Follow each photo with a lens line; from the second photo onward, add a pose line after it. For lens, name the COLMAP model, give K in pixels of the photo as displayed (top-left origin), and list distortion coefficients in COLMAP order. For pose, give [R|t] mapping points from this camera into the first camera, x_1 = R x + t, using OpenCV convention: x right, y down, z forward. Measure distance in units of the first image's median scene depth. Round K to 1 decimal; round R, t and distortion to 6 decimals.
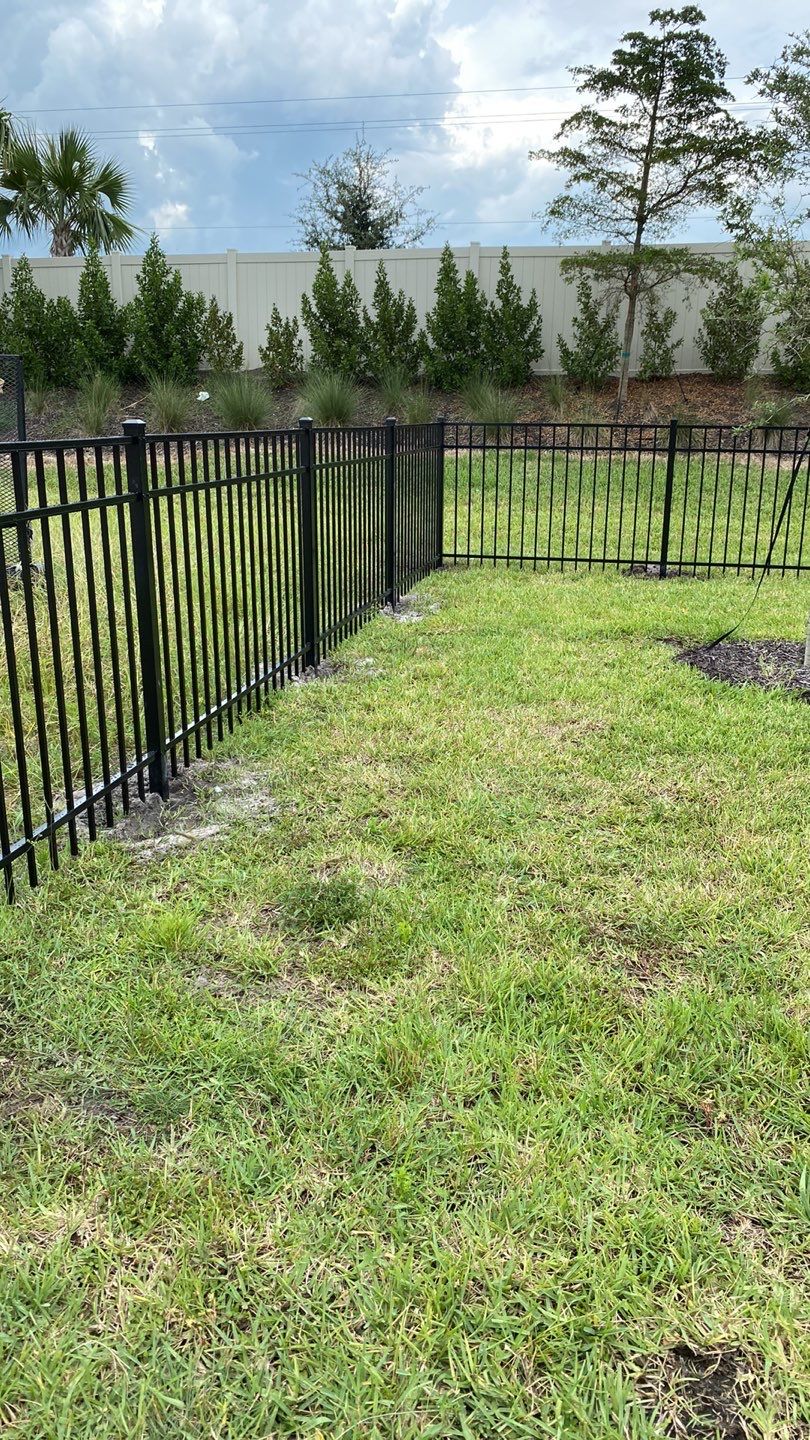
lens RADIAL K [[1064.2, 0, 405.0], [0, 1064.2, 720.0], [0, 0, 1]] dist [-0.003993, -0.003991]
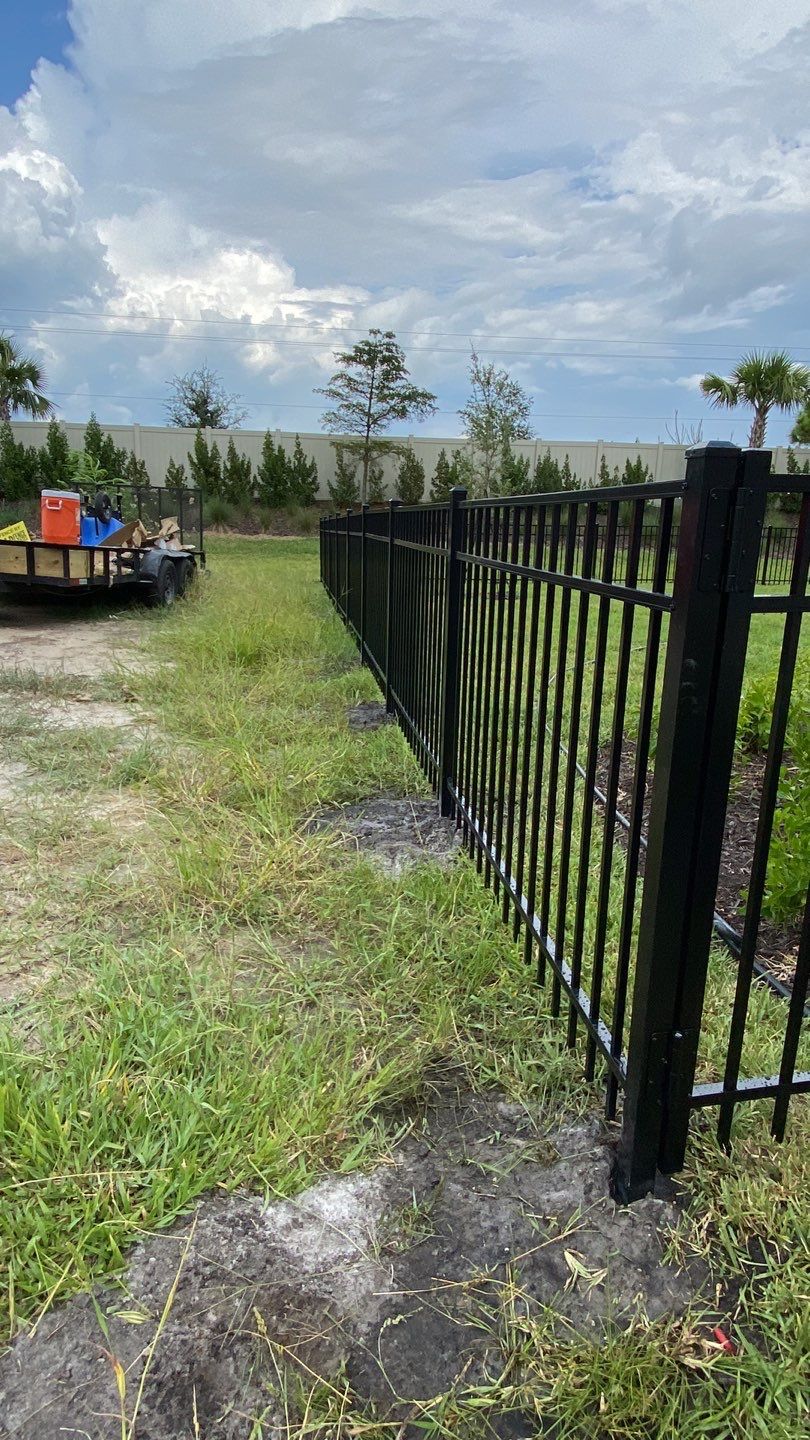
lens RADIAL K [[849.3, 0, 427.7], [0, 849.3, 720.6], [0, 0, 1]] dist [0.033599, -0.001410]
pose [[0.922339, -0.074477, 0.379135, -0.308828], [0.096411, 0.994571, -0.039171, 0.152865], [-0.374160, 0.072682, 0.924512, -0.471438]]
